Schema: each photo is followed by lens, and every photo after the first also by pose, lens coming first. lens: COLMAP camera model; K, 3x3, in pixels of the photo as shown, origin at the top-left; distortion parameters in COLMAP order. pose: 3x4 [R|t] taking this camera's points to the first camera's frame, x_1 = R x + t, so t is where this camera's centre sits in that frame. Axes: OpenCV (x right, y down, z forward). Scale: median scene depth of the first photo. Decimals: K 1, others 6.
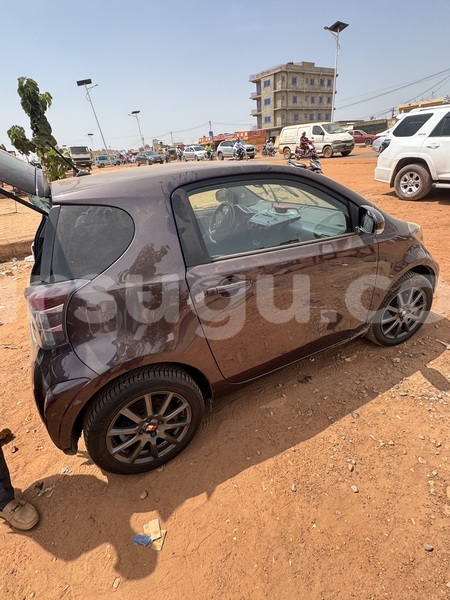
lens RADIAL K [[311.6, 0, 225.0], [0, 311.6, 300.0], [0, 0, 1]] dist [-0.003097, 0.000251]
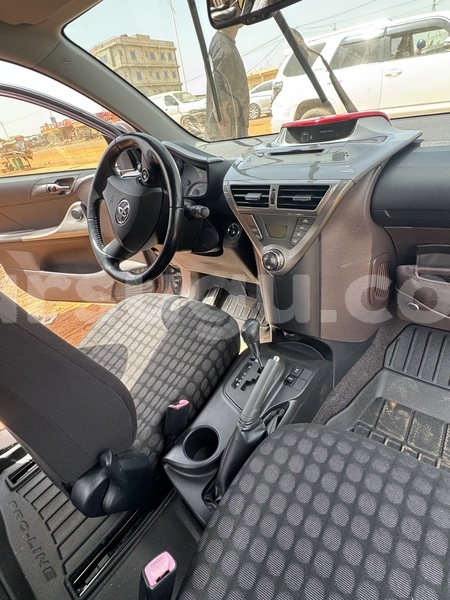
lens RADIAL K [[311.3, 0, 225.2], [0, 311.3, 297.1], [0, 0, 1]] dist [-0.001545, -0.000665]
pose [[0.915377, -0.260473, 0.306985, -0.034878], [0.247883, 0.965477, 0.080050, -0.146705], [-0.317237, 0.002820, 0.948342, 0.603424]]
